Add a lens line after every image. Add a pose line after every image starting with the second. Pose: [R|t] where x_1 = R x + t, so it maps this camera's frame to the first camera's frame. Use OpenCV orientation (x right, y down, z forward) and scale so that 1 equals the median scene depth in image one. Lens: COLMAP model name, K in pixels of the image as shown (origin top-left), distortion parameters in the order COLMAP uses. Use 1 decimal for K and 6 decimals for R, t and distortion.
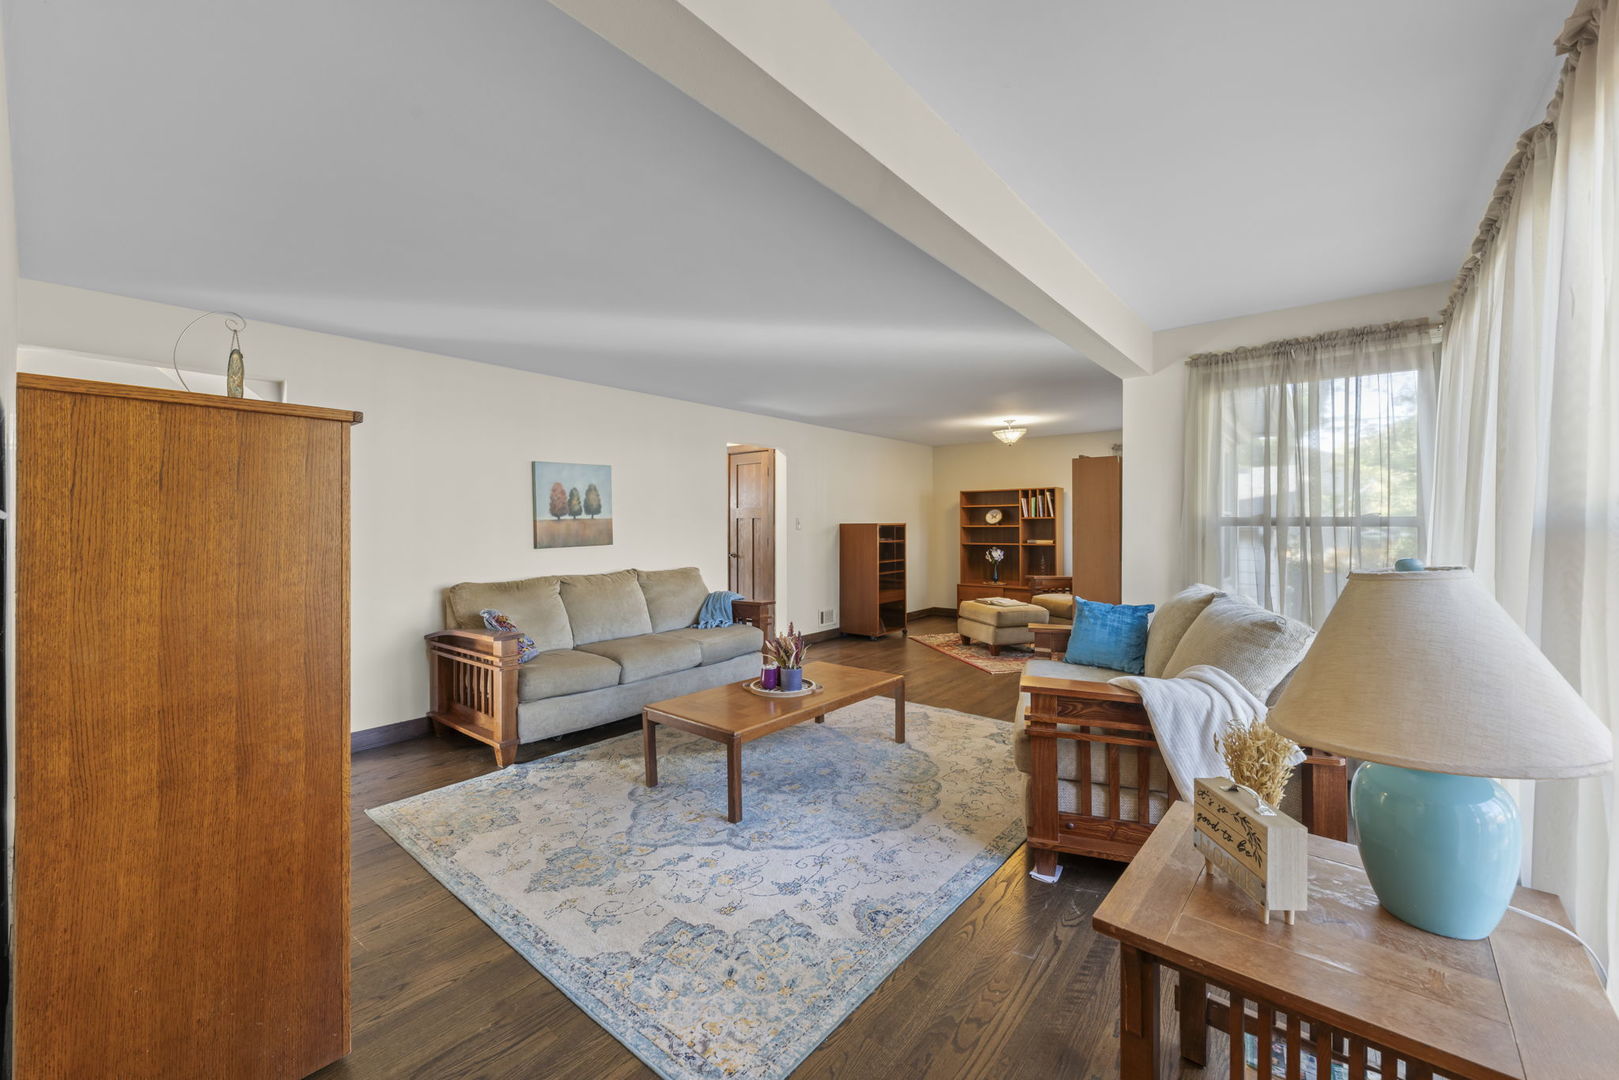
lens RADIAL K [[619.1, 0, 809.5], [0, 619.1, 540.0], [0, 0, 1]] dist [-0.000635, -0.000011]
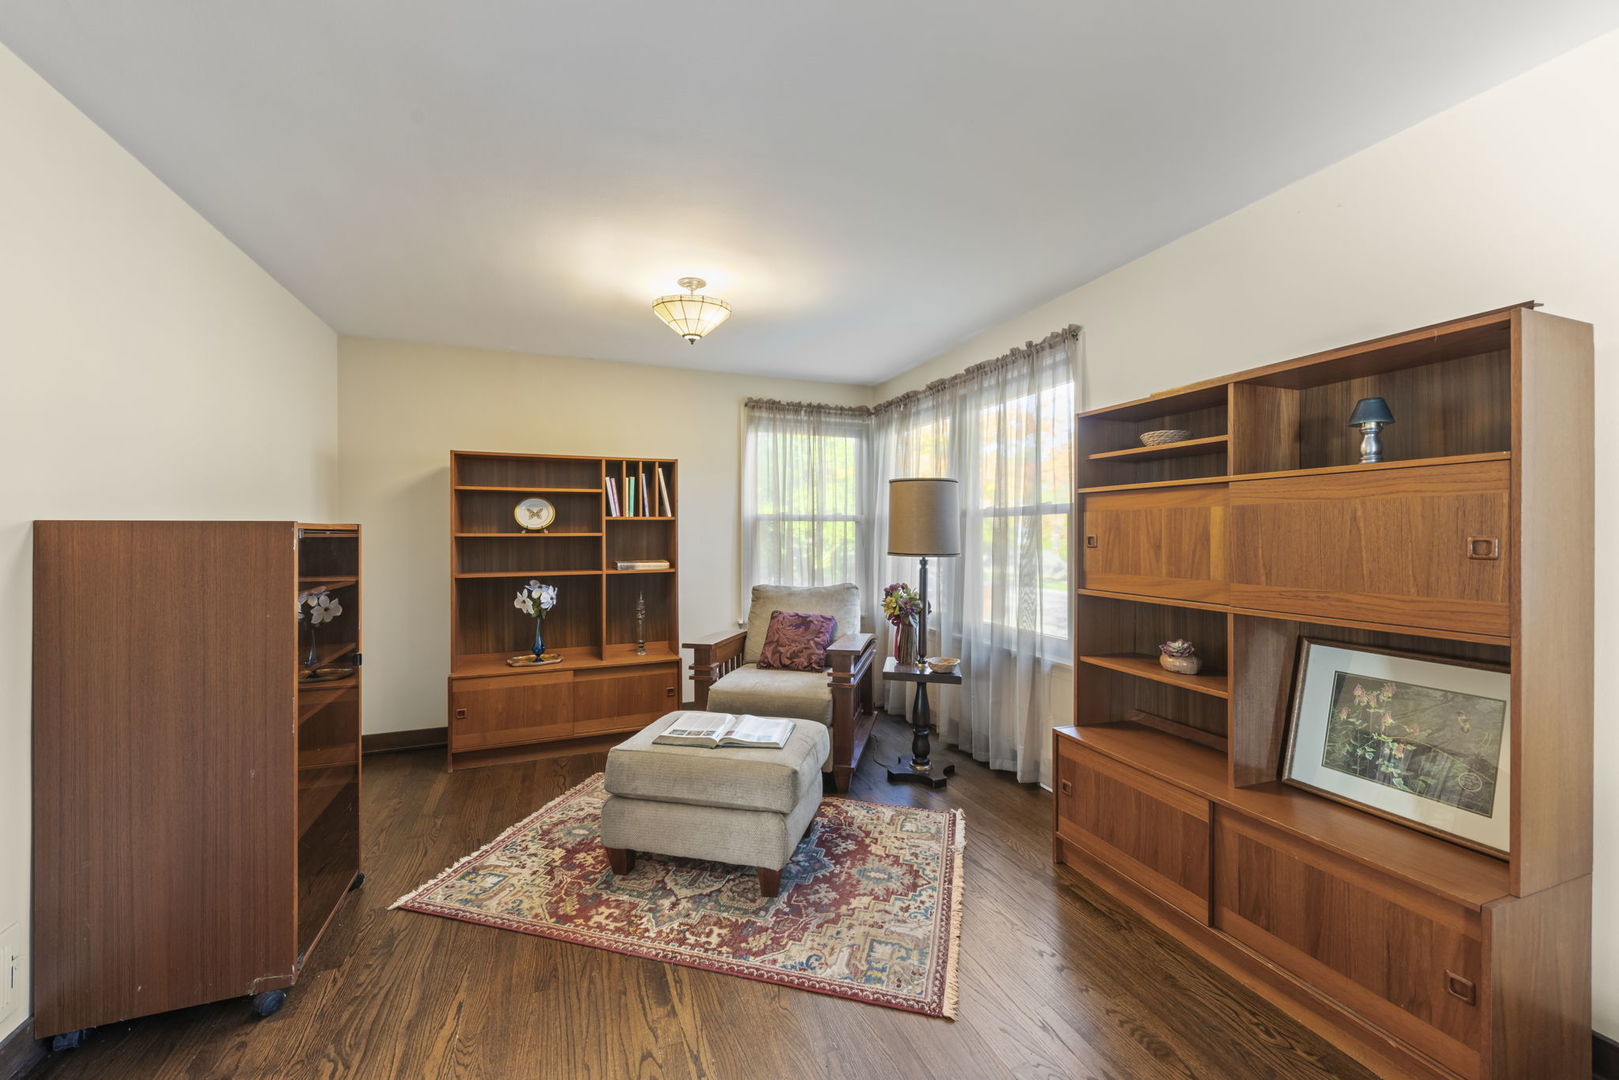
lens RADIAL K [[619.1, 0, 809.5], [0, 619.1, 540.0], [0, 0, 1]] dist [-0.000635, -0.000011]
pose [[0.478146, -0.004518, 0.878269, -0.006874], [0.014877, 0.999885, -0.002956, -0.014540], [-0.878154, 0.014480, 0.478158, 0.628696]]
